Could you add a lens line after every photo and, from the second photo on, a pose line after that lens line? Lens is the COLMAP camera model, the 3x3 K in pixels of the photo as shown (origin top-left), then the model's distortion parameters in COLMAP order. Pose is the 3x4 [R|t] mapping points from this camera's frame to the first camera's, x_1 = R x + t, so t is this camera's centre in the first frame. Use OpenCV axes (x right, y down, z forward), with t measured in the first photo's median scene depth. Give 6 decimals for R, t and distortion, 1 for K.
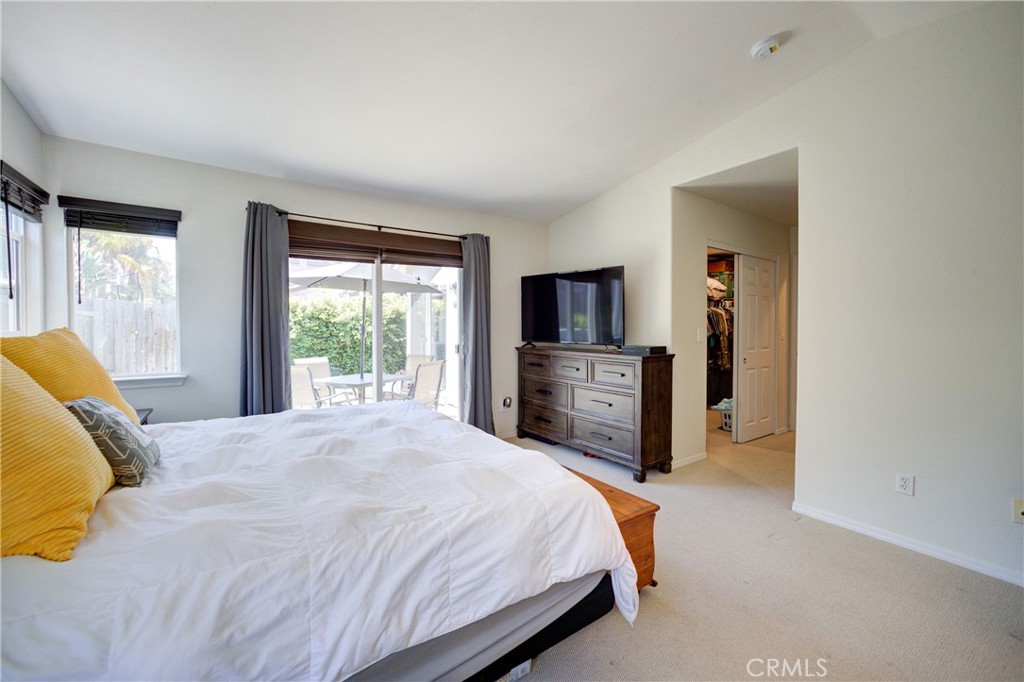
lens RADIAL K [[404.2, 0, 506.2], [0, 404.2, 335.2], [0, 0, 1]] dist [-0.021899, 0.009426]
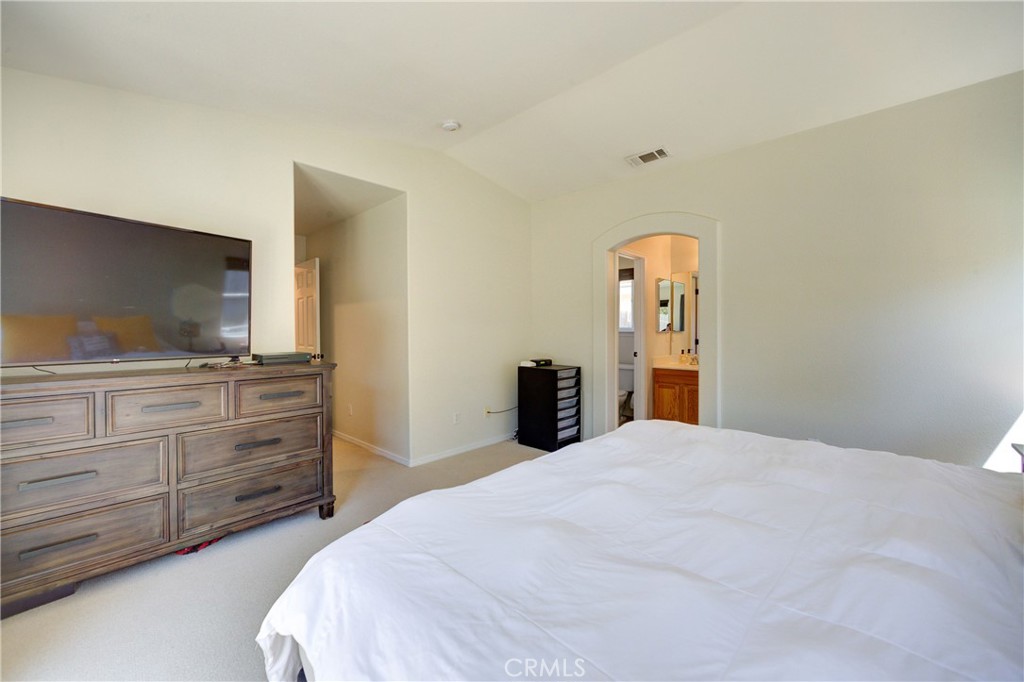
lens RADIAL K [[404.2, 0, 506.2], [0, 404.2, 335.2], [0, 0, 1]] dist [-0.021899, 0.009426]
pose [[-0.237495, -0.016046, 0.971256, -0.332672], [0.014749, 0.999689, 0.020122, -0.011138], [-0.971277, 0.019104, -0.237184, 0.504225]]
